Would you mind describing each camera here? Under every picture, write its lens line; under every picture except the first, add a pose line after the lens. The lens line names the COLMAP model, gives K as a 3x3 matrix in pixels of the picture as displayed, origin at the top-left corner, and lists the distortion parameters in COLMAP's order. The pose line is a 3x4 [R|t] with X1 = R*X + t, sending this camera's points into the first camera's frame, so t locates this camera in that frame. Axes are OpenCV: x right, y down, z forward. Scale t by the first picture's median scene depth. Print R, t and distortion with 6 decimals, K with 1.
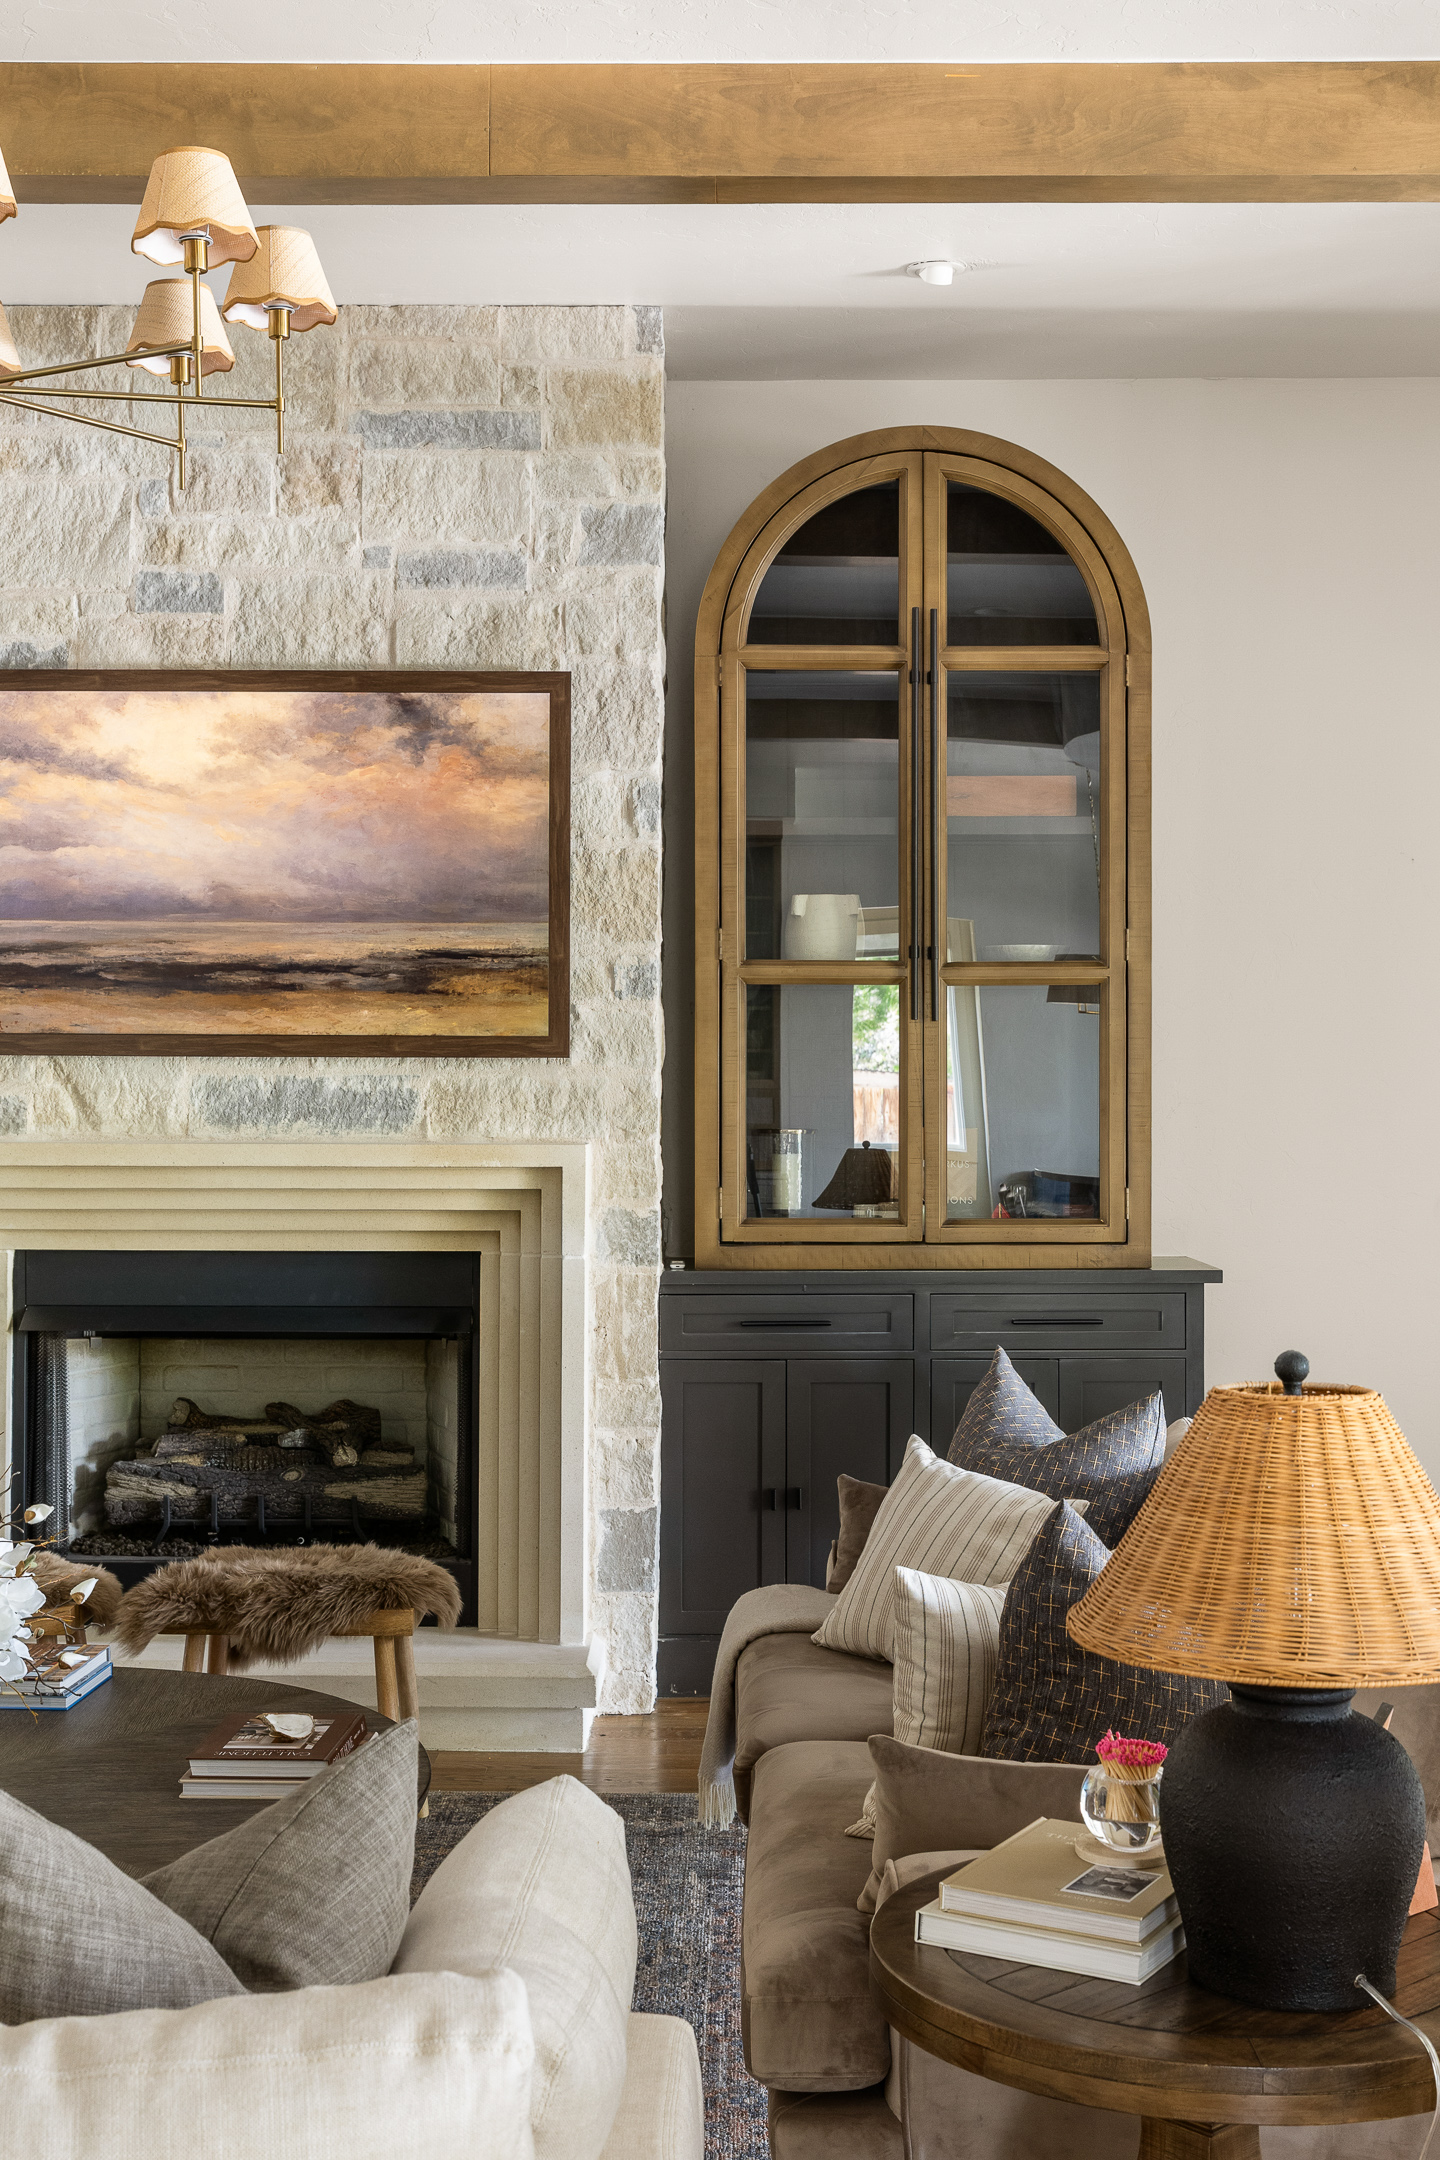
lens RADIAL K [[2601.2, 0, 690.8], [0, 2601.2, 1075.9], [0, 0, 1]] dist [0.017551, -0.015077]
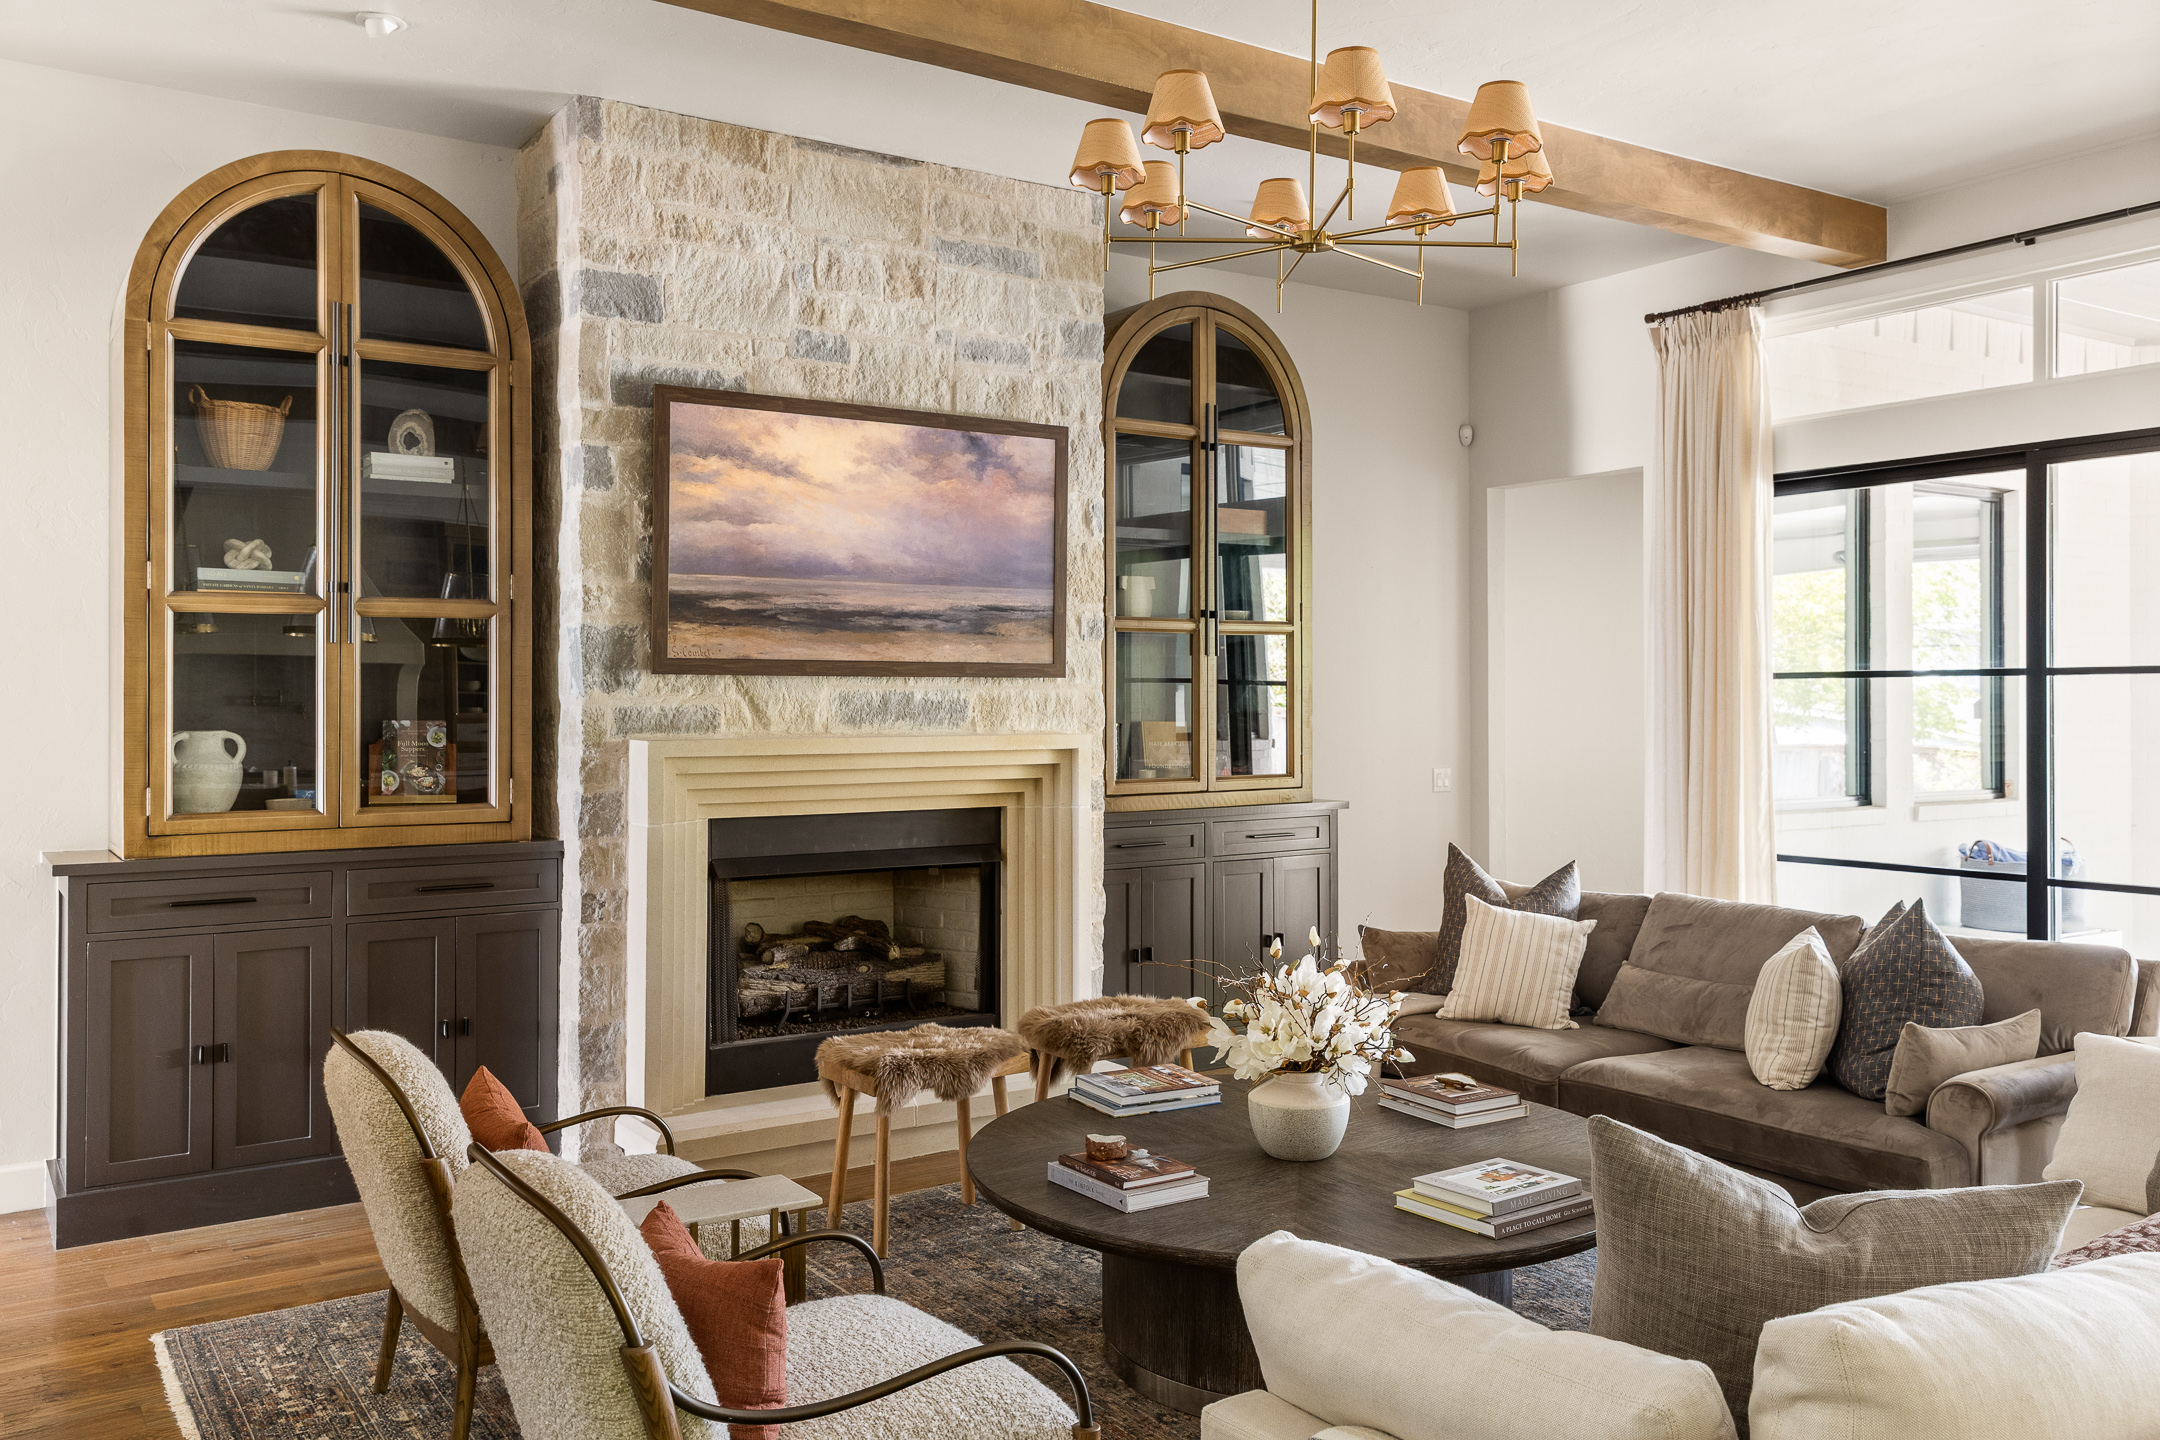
lens RADIAL K [[1764.3, 0, 1090.2], [0, 1764.3, 694.3], [0, 0, 1]] dist [0.037283, 0.000734]
pose [[0.823643, -0.002456, 0.567104, -0.620883], [0.003447, 0.999994, -0.000675, 0.003506], [-0.567098, 0.002511, 0.823646, 0.131474]]
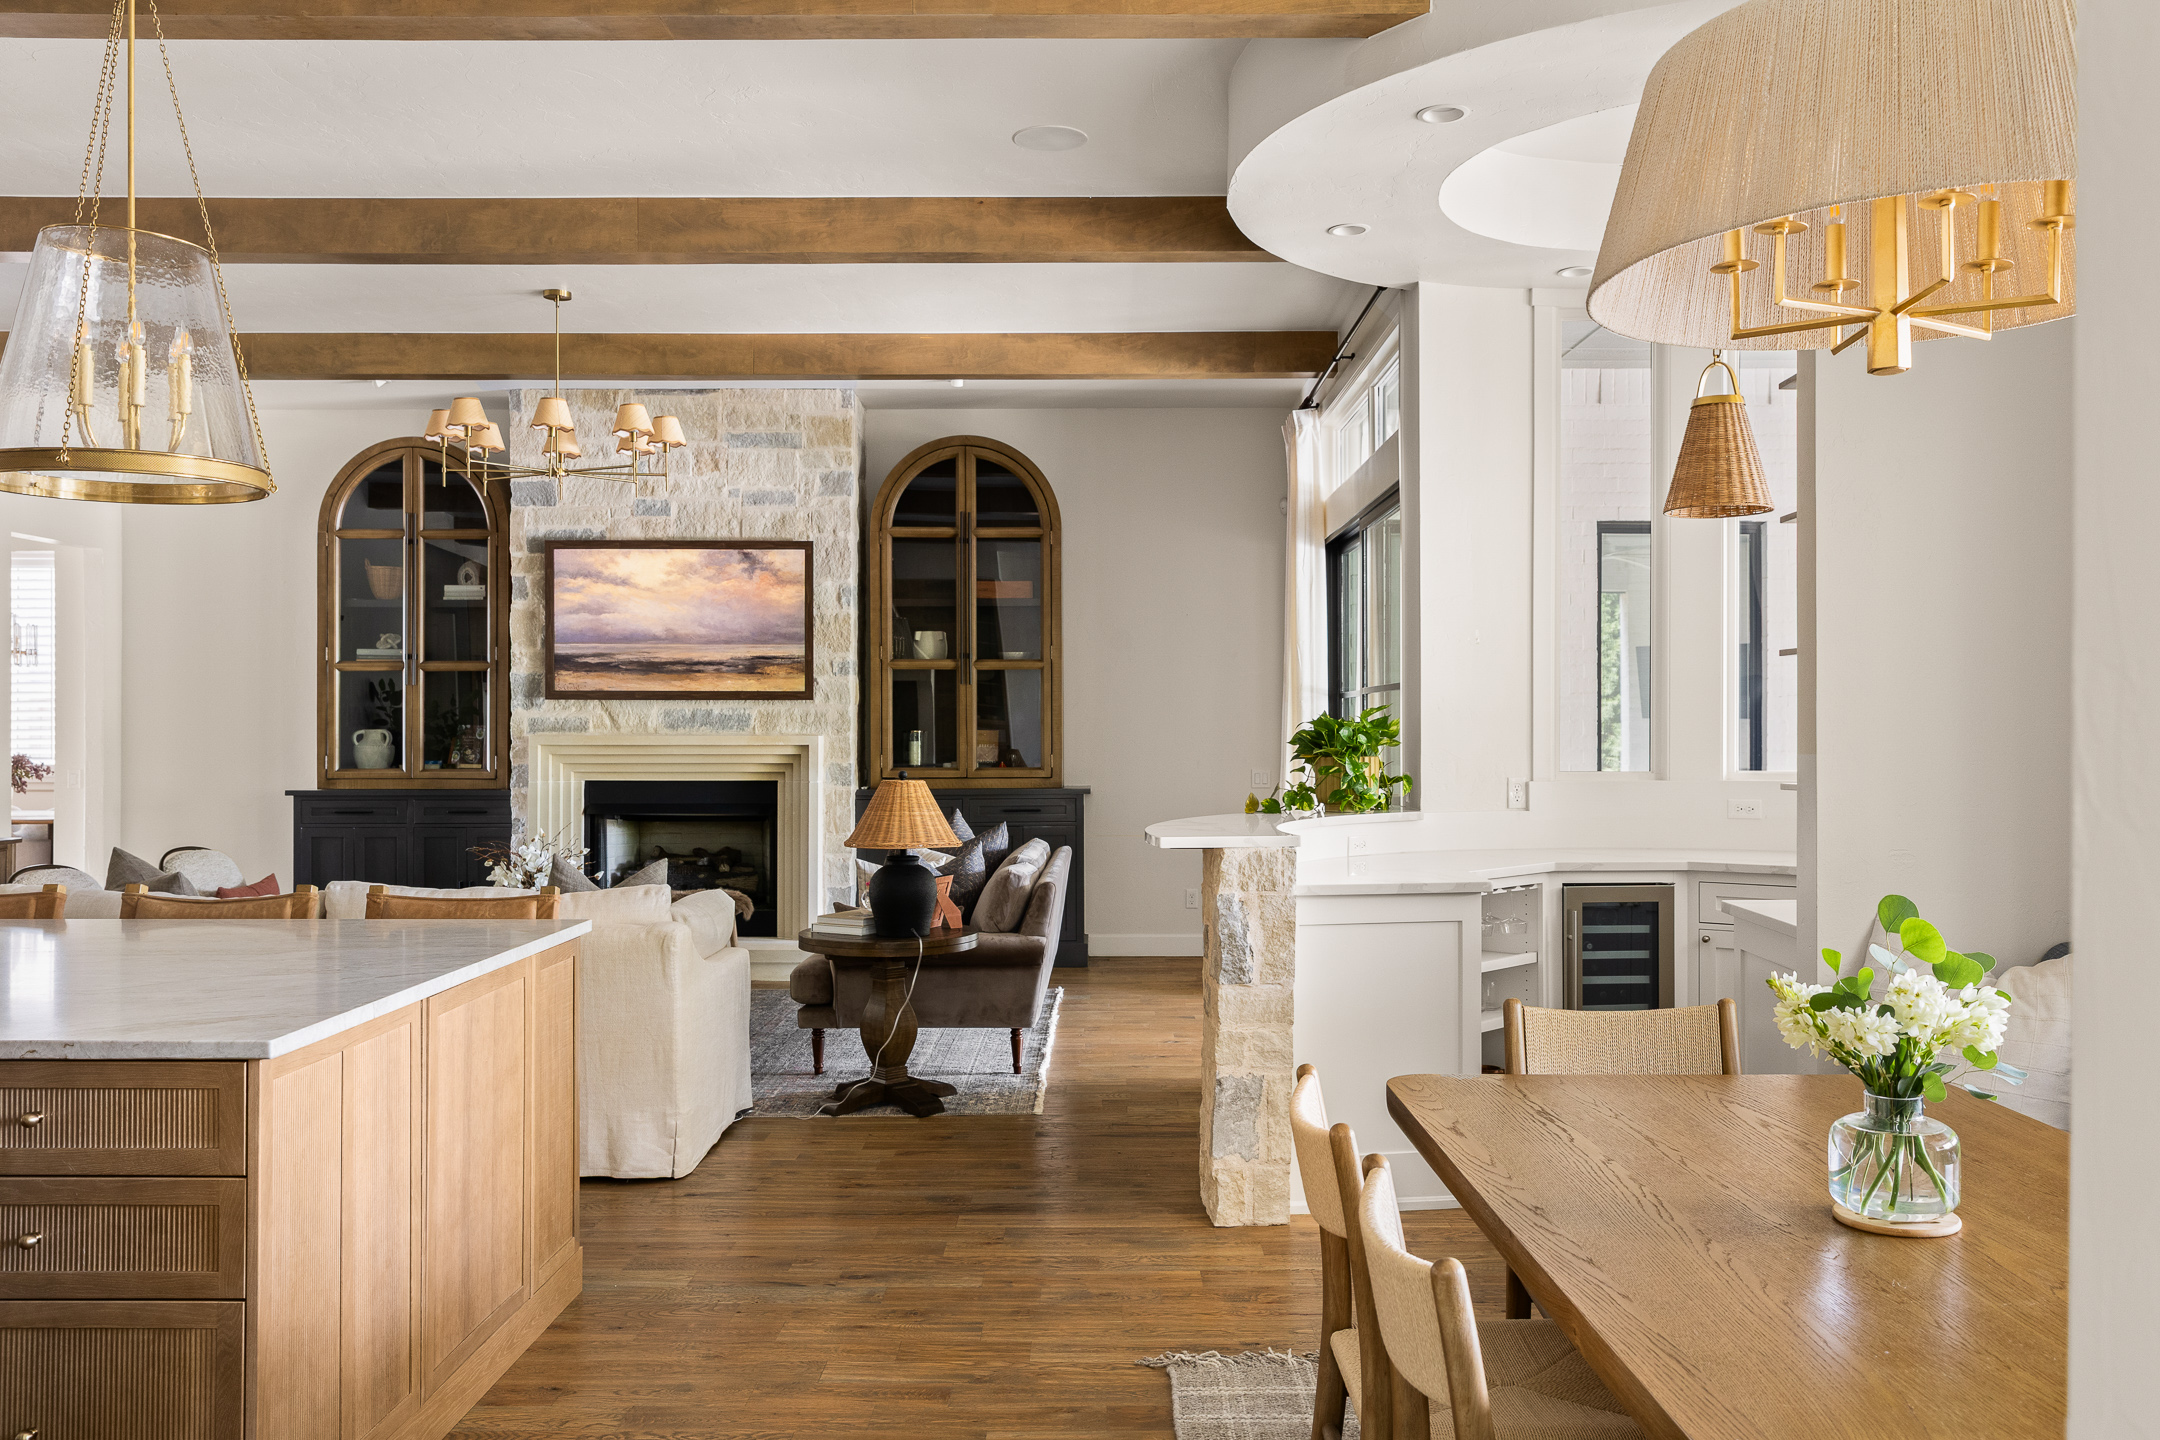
lens RADIAL K [[1787.6, 0, 1080.0], [0, 1787.6, 720.0], [0, 0, 1]] dist [0.005393, 0.002148]
pose [[0.999997, -0.002399, 0.000998, 0.197810], [0.002402, 0.999993, -0.002772, 0.016485], [-0.000991, 0.002774, 0.999996, -0.657362]]
